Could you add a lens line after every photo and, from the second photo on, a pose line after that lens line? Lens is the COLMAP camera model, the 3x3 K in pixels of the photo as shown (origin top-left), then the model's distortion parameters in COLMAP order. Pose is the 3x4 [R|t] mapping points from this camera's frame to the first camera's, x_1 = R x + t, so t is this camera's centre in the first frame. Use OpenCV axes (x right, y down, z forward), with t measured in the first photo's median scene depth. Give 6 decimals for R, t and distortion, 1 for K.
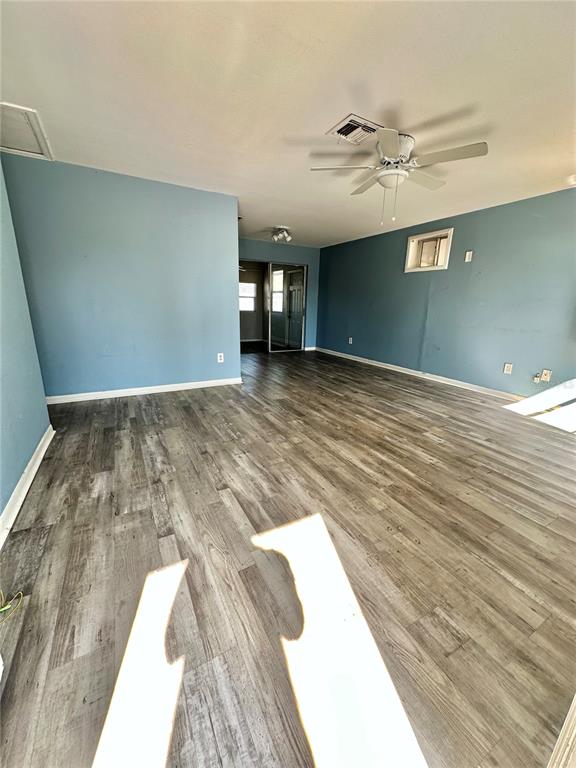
lens RADIAL K [[304.3, 0, 288.9], [0, 304.3, 384.0], [0, 0, 1]] dist [-0.001576, -0.000144]
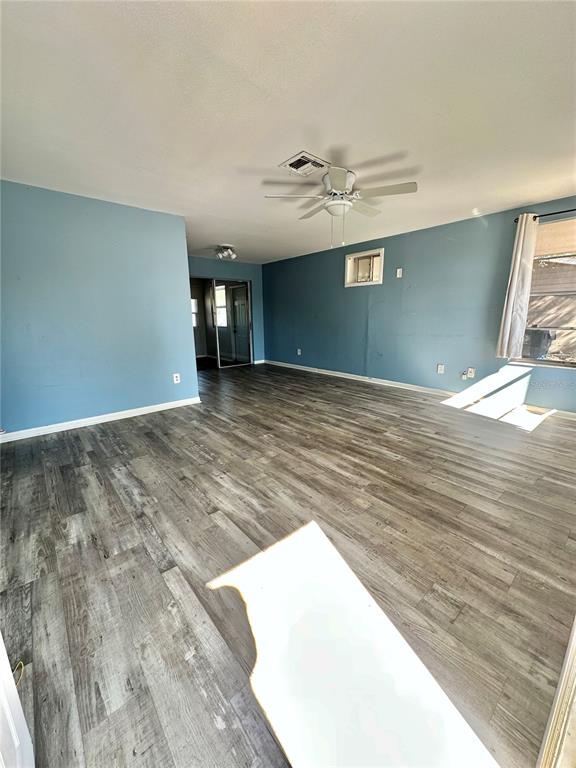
lens RADIAL K [[304.3, 0, 288.9], [0, 304.3, 384.0], [0, 0, 1]] dist [-0.001576, -0.000144]
pose [[0.978460, -0.078934, 0.190749, -0.115788], [0.085706, 0.995941, -0.027500, -0.020758], [-0.187804, 0.043256, 0.981254, -0.034024]]
